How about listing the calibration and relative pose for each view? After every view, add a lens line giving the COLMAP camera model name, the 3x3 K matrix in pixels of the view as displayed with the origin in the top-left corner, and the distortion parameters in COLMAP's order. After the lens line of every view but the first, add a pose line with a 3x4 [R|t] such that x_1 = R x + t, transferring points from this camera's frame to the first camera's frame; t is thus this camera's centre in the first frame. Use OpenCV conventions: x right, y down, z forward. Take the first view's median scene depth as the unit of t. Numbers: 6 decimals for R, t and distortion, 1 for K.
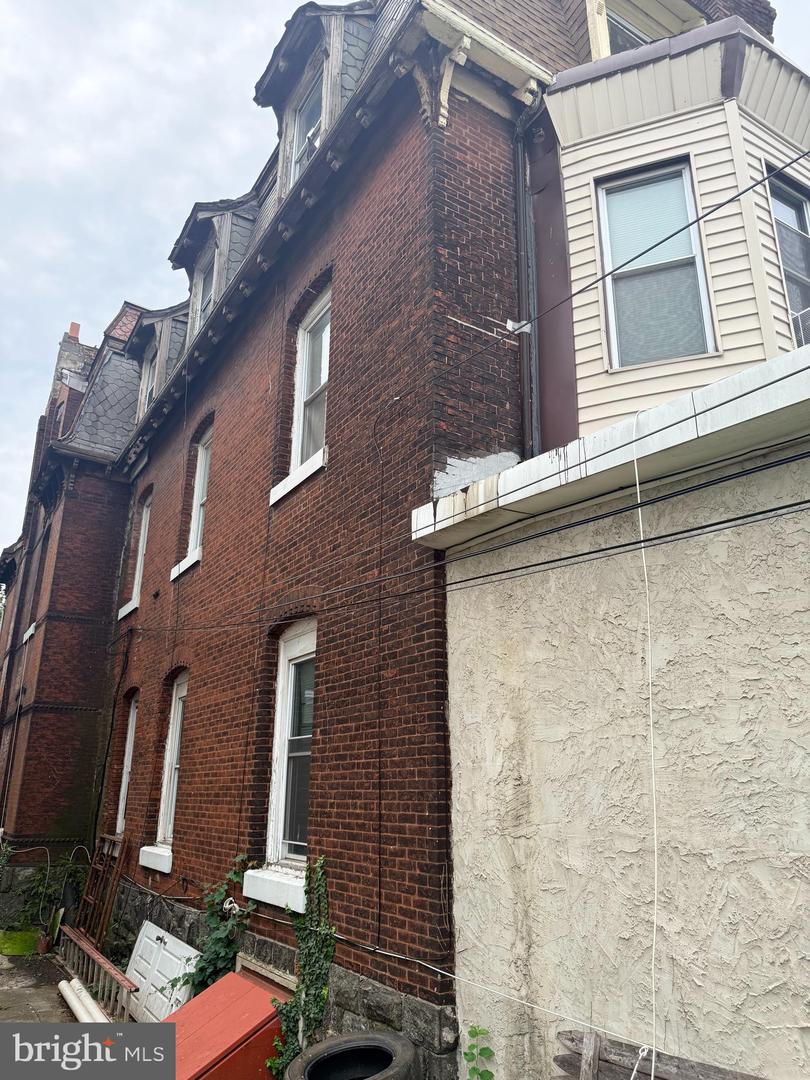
lens RADIAL K [[761.3, 0, 405.0], [0, 761.3, 540.0], [0, 0, 1]] dist [0.121953, -0.208402]
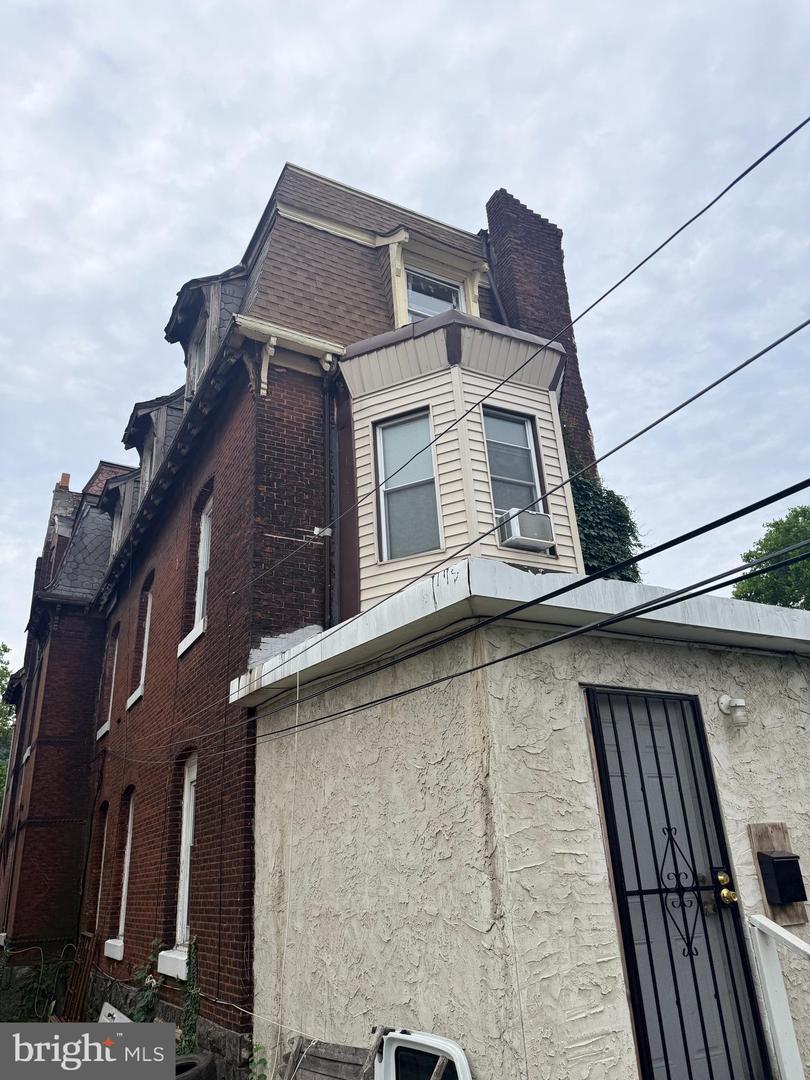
lens RADIAL K [[760.1, 0, 396.1], [0, 760.1, 534.1], [0, 0, 1]] dist [0.075808, -0.093919]
pose [[0.995893, -0.083730, -0.034443, 0.293970], [0.080000, 0.991942, -0.098245, -0.111401], [0.042392, 0.095086, 0.994566, -0.342187]]
